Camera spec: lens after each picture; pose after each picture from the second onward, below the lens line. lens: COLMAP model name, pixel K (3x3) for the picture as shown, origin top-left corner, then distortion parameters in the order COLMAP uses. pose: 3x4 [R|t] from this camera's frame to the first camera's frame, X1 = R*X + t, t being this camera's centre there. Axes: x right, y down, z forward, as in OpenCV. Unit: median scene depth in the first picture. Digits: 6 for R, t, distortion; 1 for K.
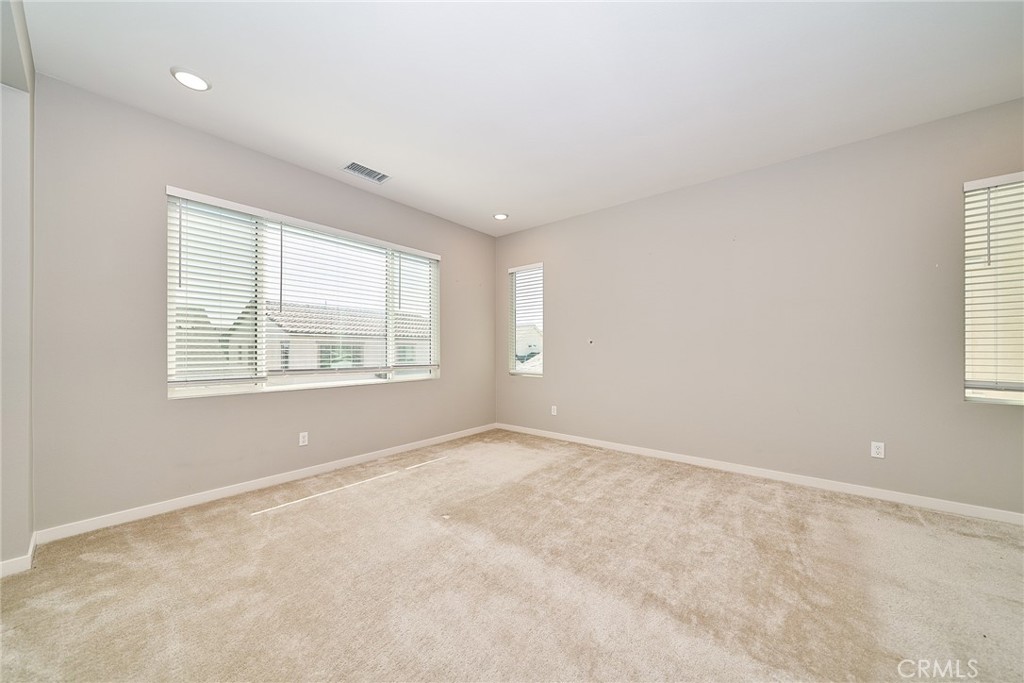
lens RADIAL K [[350.2, 0, 511.7], [0, 350.2, 349.8], [0, 0, 1]] dist [0.000325, -0.000177]
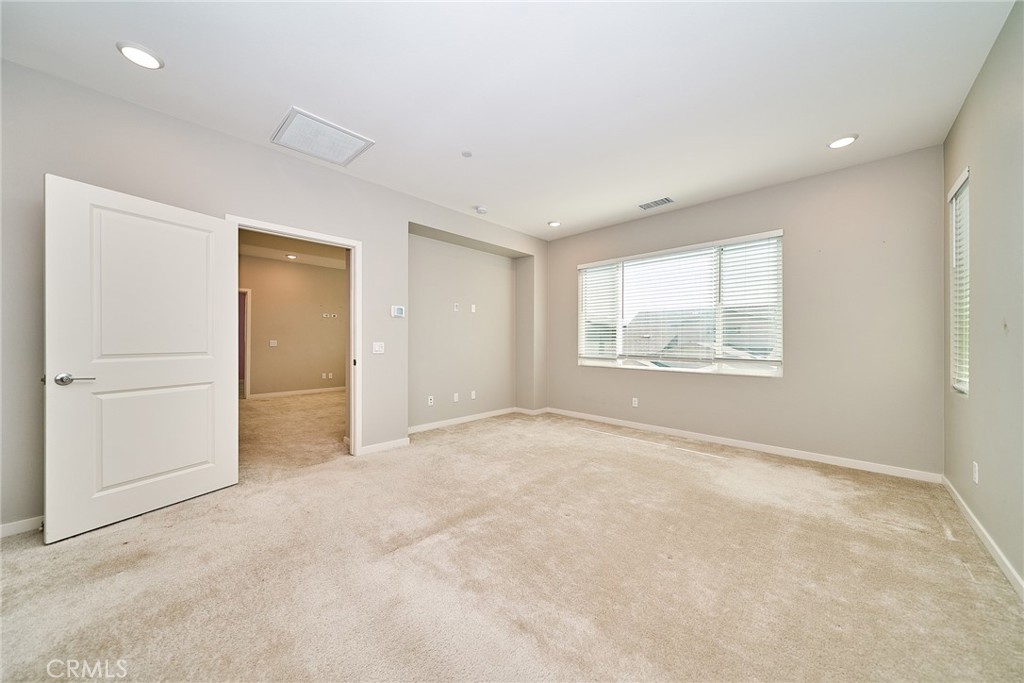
lens RADIAL K [[352.6, 0, 512.0], [0, 352.6, 341.5], [0, 0, 1]] dist [-0.000400, -0.000077]
pose [[-0.061706, 0.010666, -0.998037, 0.879383], [0.000677, 0.999943, 0.010645, -0.018858], [0.998094, -0.000019, -0.061710, 0.539118]]
